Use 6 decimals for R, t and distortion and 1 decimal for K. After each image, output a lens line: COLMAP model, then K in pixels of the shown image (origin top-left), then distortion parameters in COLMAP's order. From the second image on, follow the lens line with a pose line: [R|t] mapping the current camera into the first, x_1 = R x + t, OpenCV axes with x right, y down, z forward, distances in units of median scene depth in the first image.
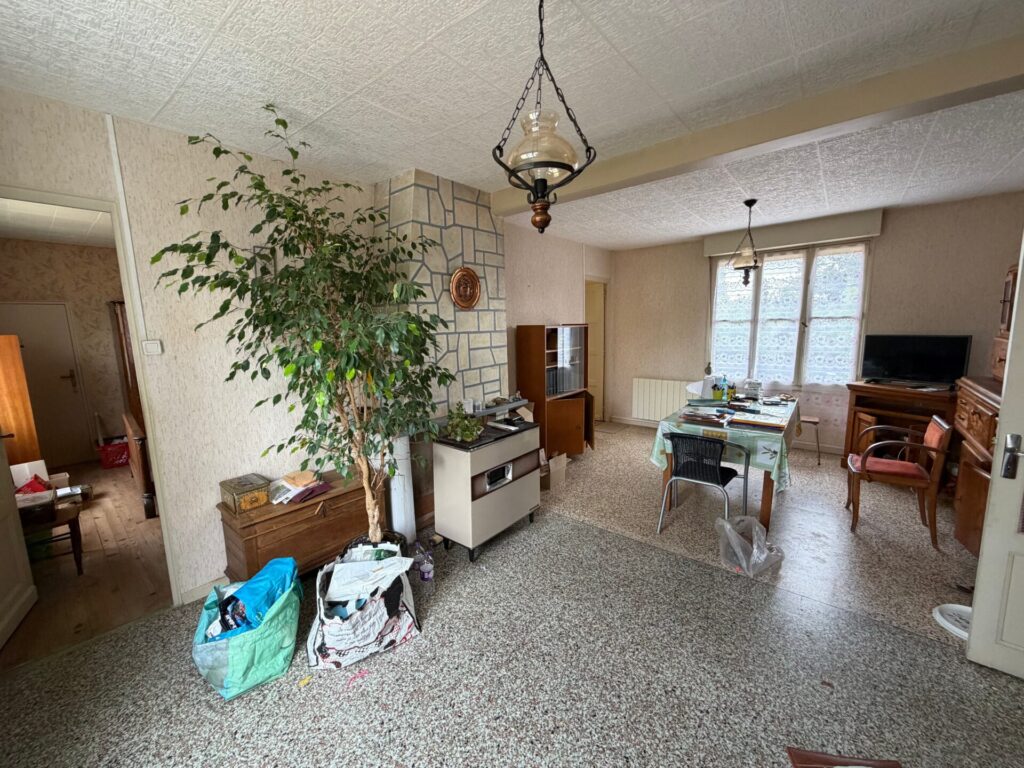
lens RADIAL K [[407.1, 0, 511.3], [0, 407.1, 385.0], [0, 0, 1]] dist [0.000517, -0.000468]
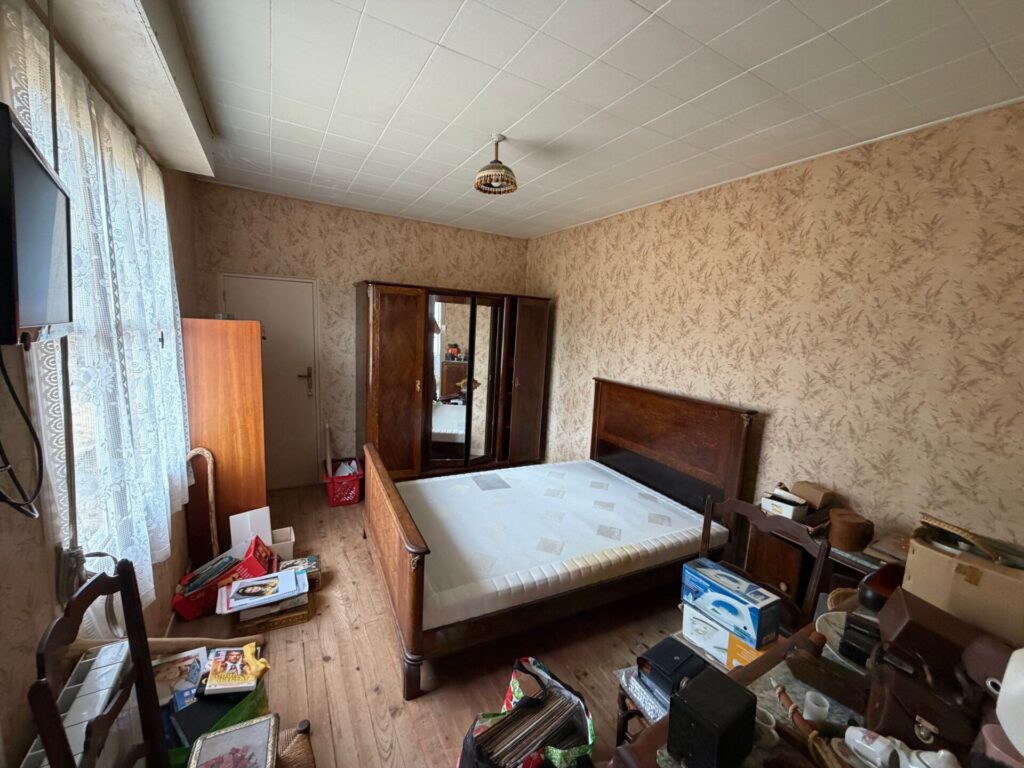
lens RADIAL K [[407.1, 0, 509.9], [0, 407.1, 386.1], [0, 0, 1]] dist [0.000517, -0.000468]
pose [[0.936918, 0.121672, -0.327689, -0.391646], [-0.121646, 0.992359, 0.020660, -0.054501], [0.327699, 0.020505, 0.944560, 0.331000]]
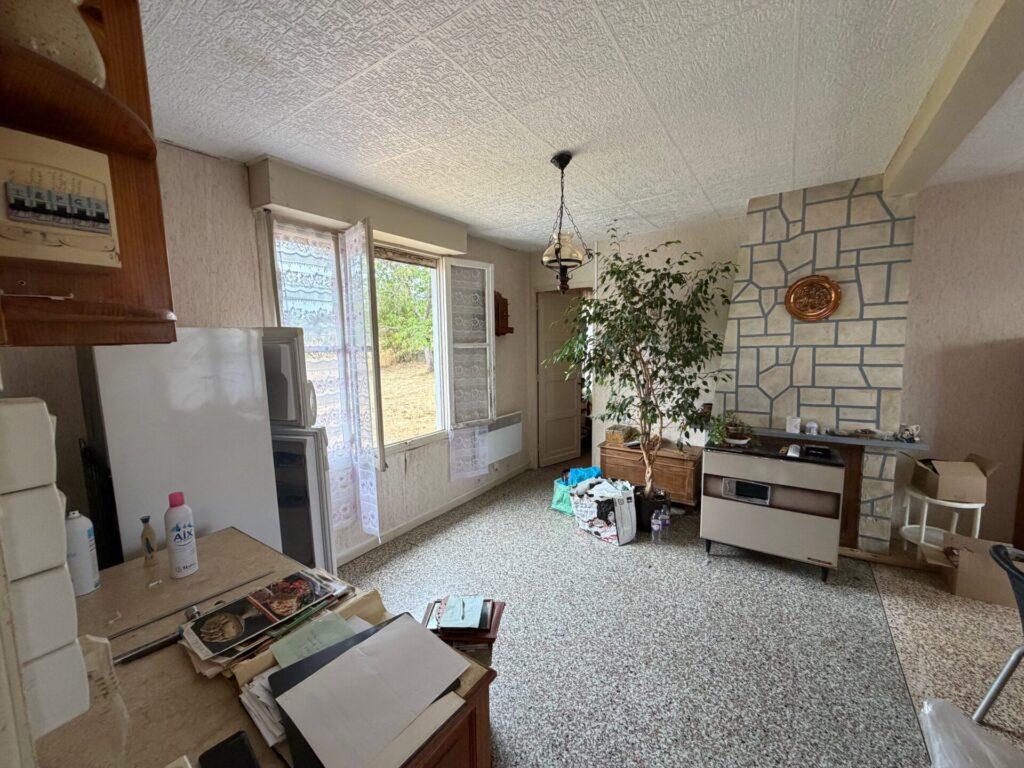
lens RADIAL K [[407.1, 0, 511.9], [0, 407.1, 383.9], [0, 0, 1]] dist [0.000517, -0.000468]
pose [[0.093667, 0.124771, -0.987754, 1.233379], [-0.128232, 0.985365, 0.112309, -0.103013], [0.987311, 0.116142, 0.108296, 0.414322]]
